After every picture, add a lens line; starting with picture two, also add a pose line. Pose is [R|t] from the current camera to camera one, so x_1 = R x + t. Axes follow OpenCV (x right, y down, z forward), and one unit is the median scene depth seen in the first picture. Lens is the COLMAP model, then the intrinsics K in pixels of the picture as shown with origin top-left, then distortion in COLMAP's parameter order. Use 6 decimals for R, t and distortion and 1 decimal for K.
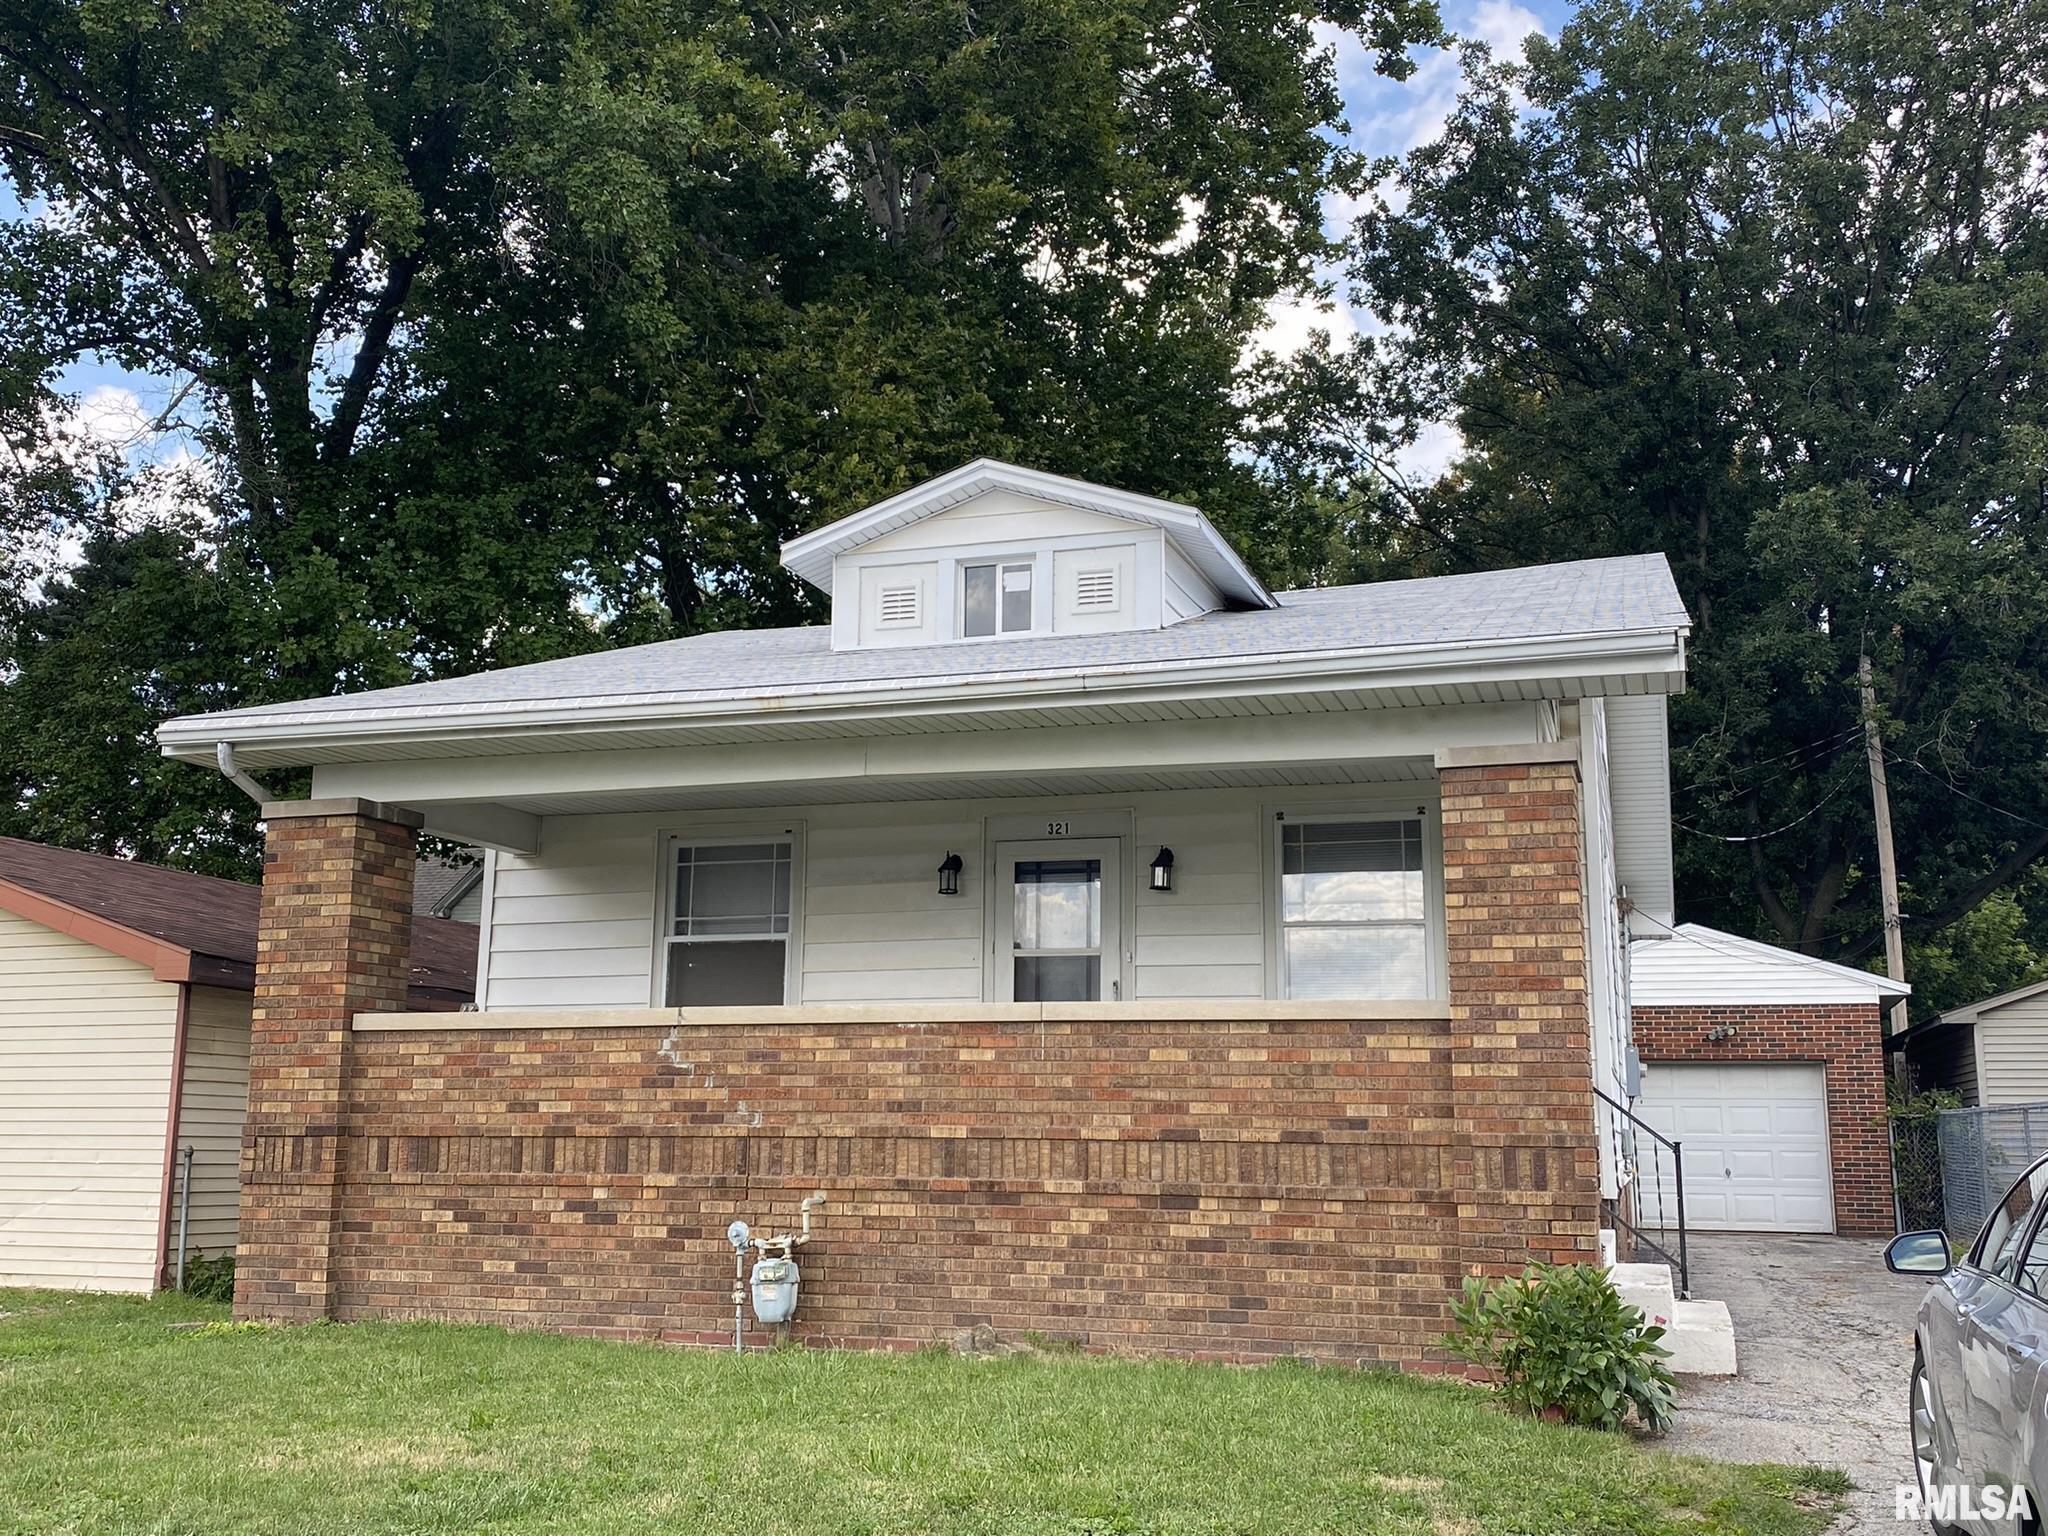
lens RADIAL K [[1971.4, 0, 1019.6], [0, 1971.4, 765.7], [0, 0, 1]] dist [0.199741, -0.537917]
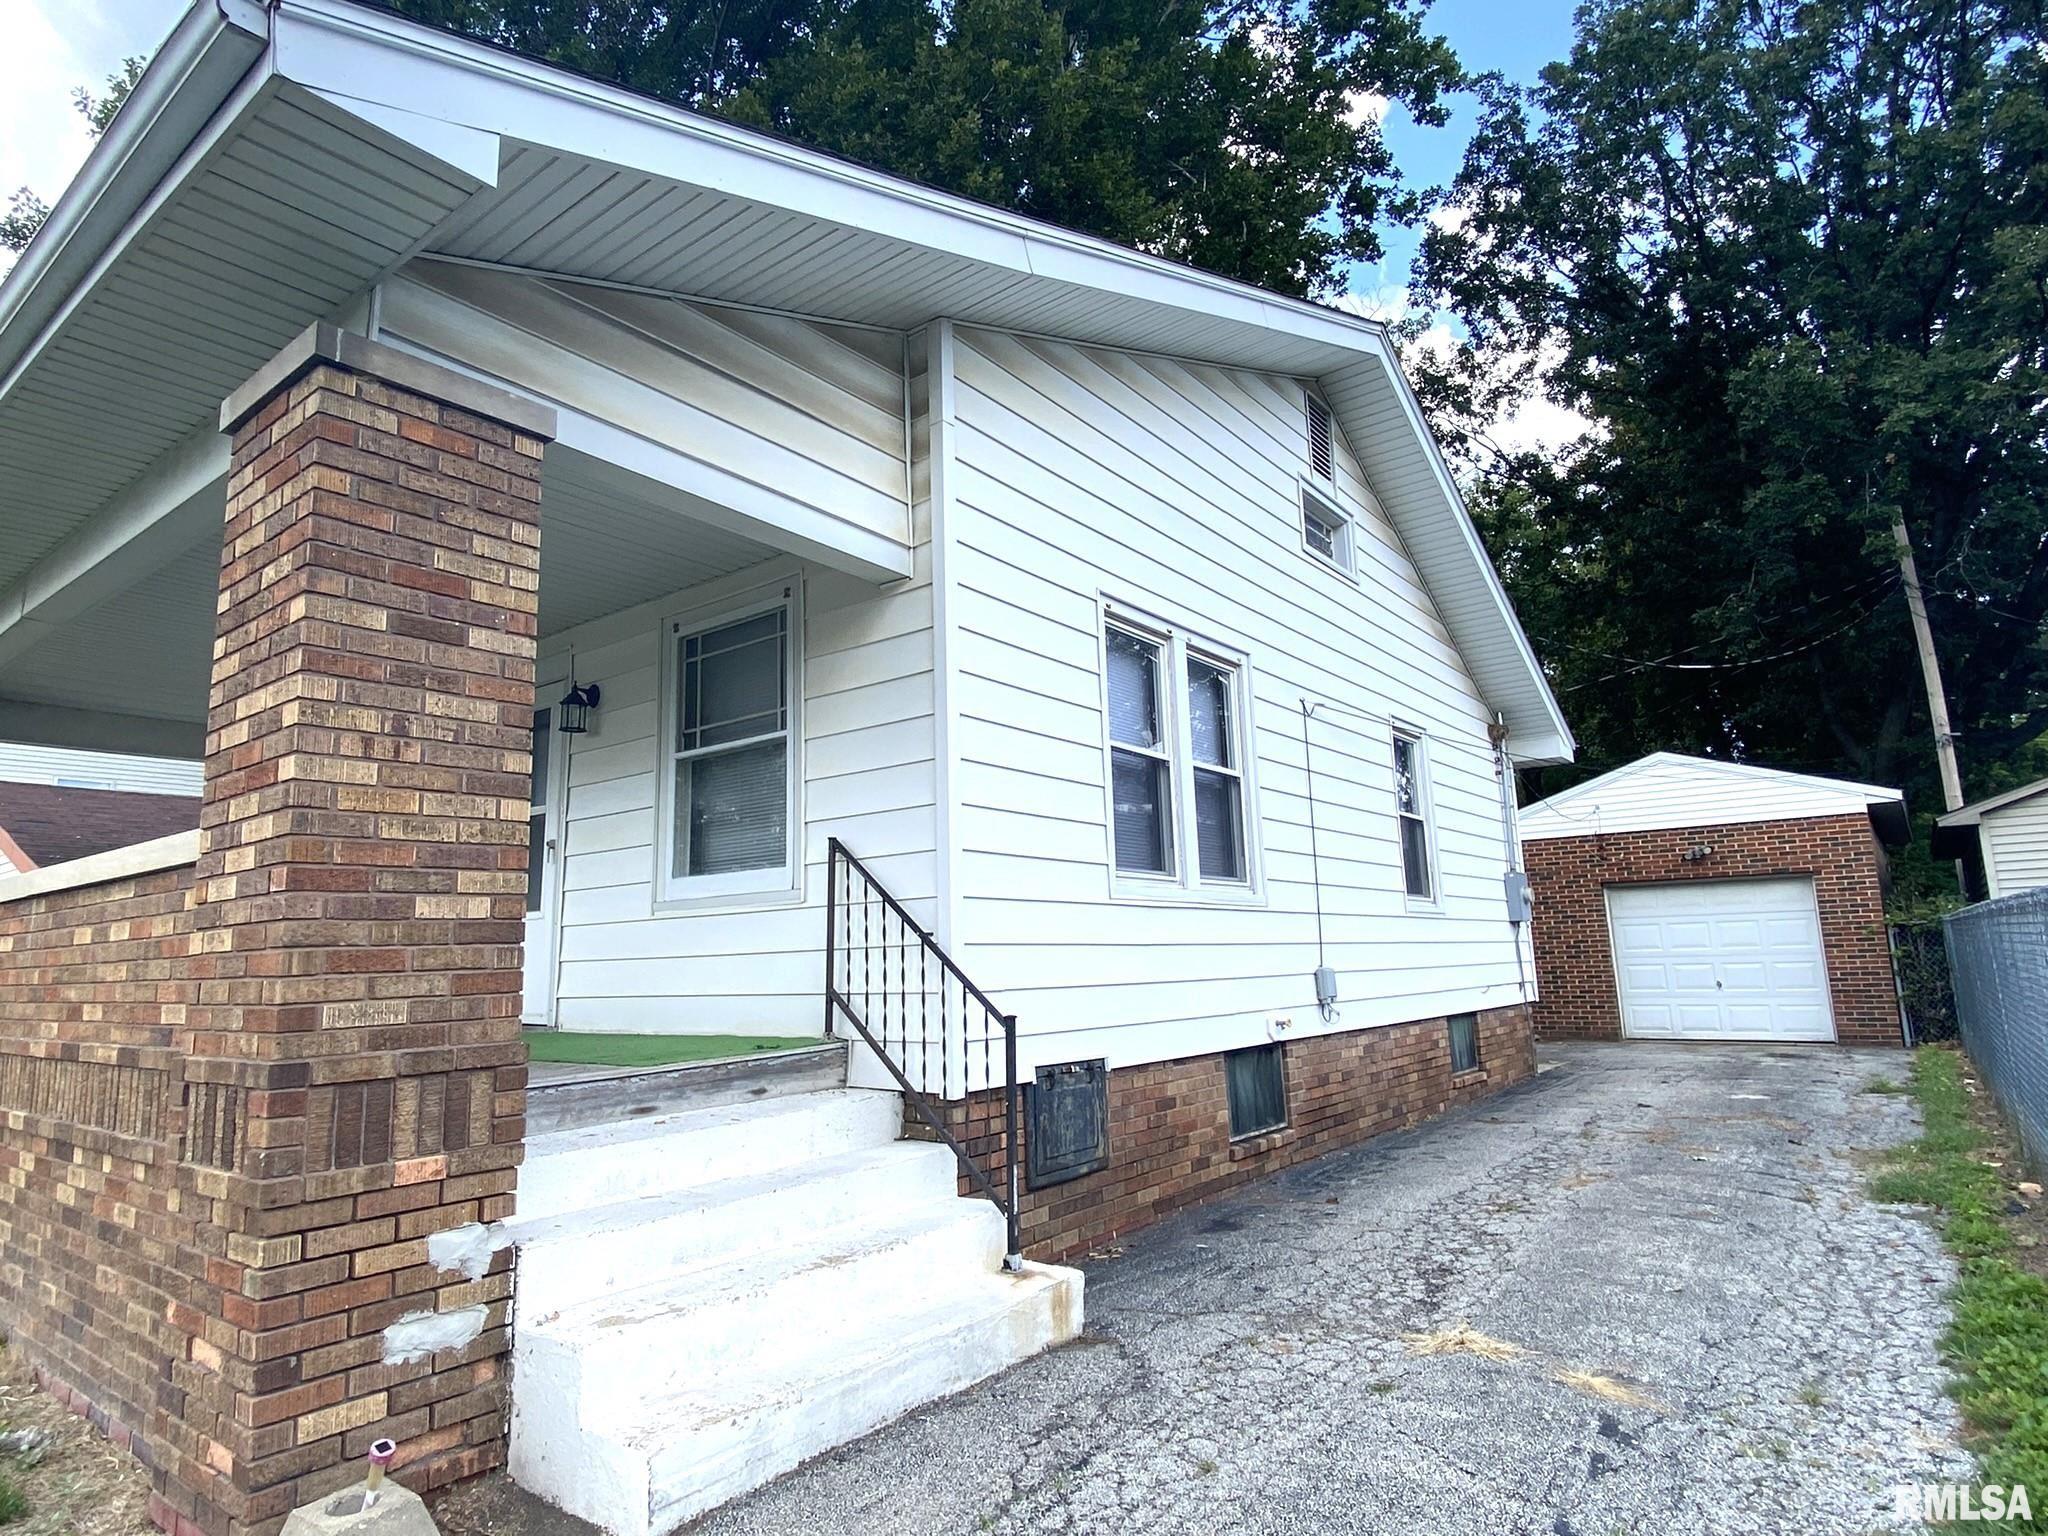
lens RADIAL K [[1135.9, 0, 1017.1], [0, 1135.9, 764.7], [0, 0, 1]] dist [0.057831, -0.065431]
pose [[0.936485, -0.093749, -0.337946, 0.470974], [0.100197, 0.994966, 0.001646, 0.107306], [0.336090, -0.035403, 0.941164, 0.663416]]
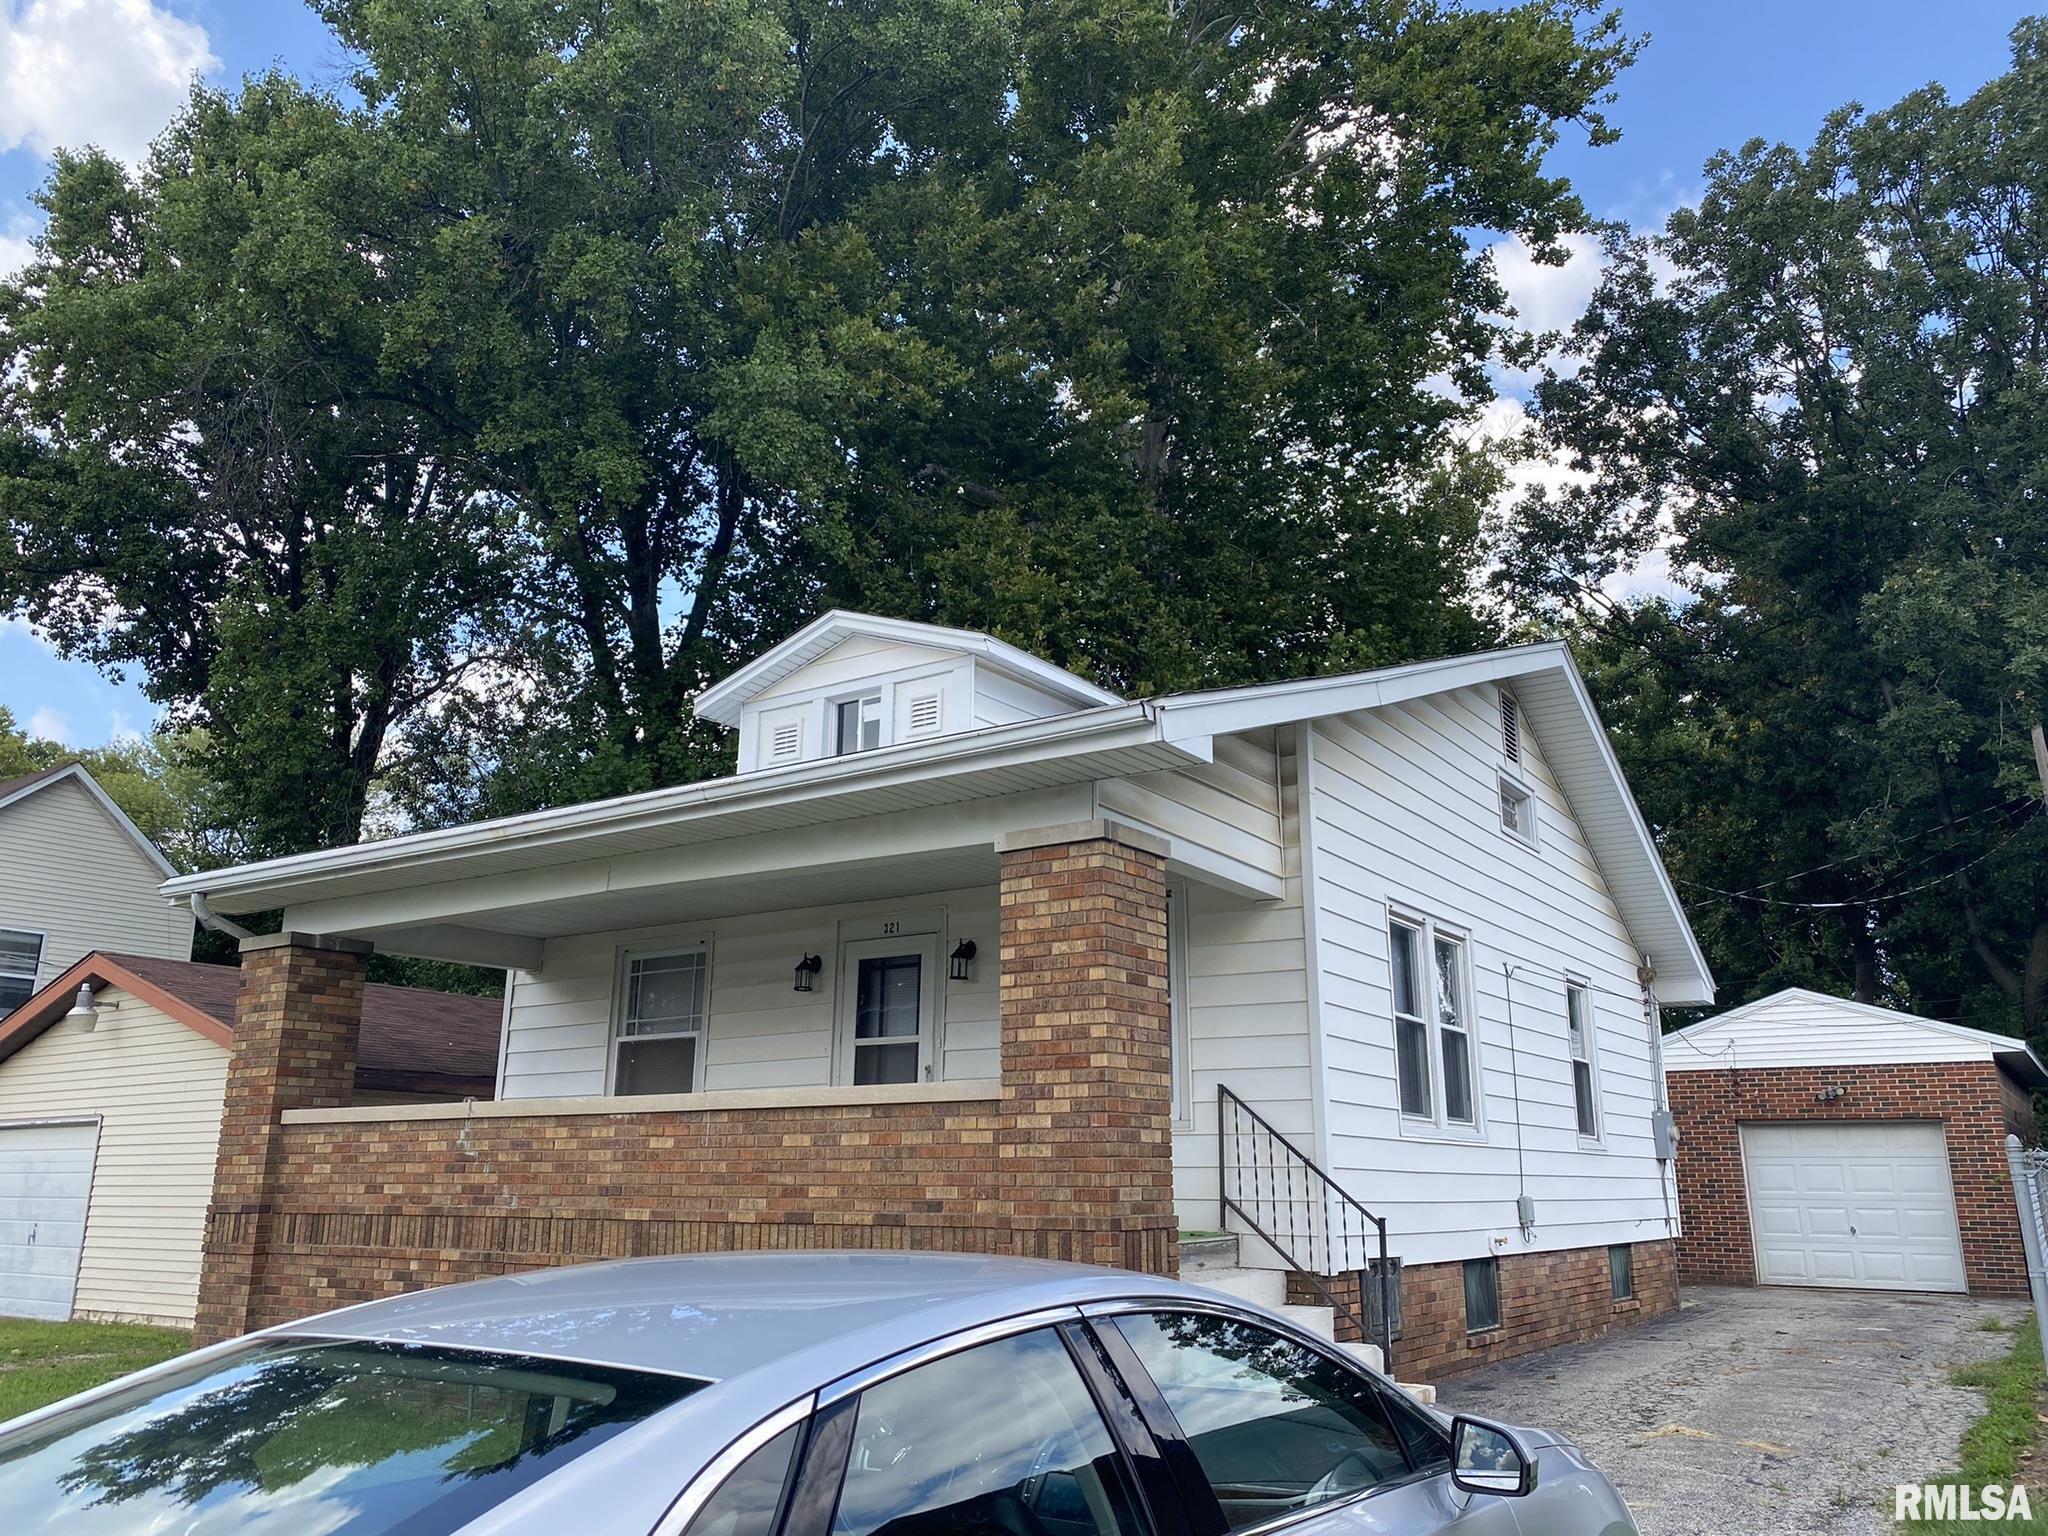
lens RADIAL K [[1559.3, 0, 1045.8], [0, 1559.3, 761.7], [0, 0, 1]] dist [0.061911, -0.099862]
pose [[0.960734, -0.077199, -0.266516, 0.398464], [0.055715, 0.994626, -0.087263, 0.023359], [0.271821, 0.068988, 0.959872, 0.200944]]
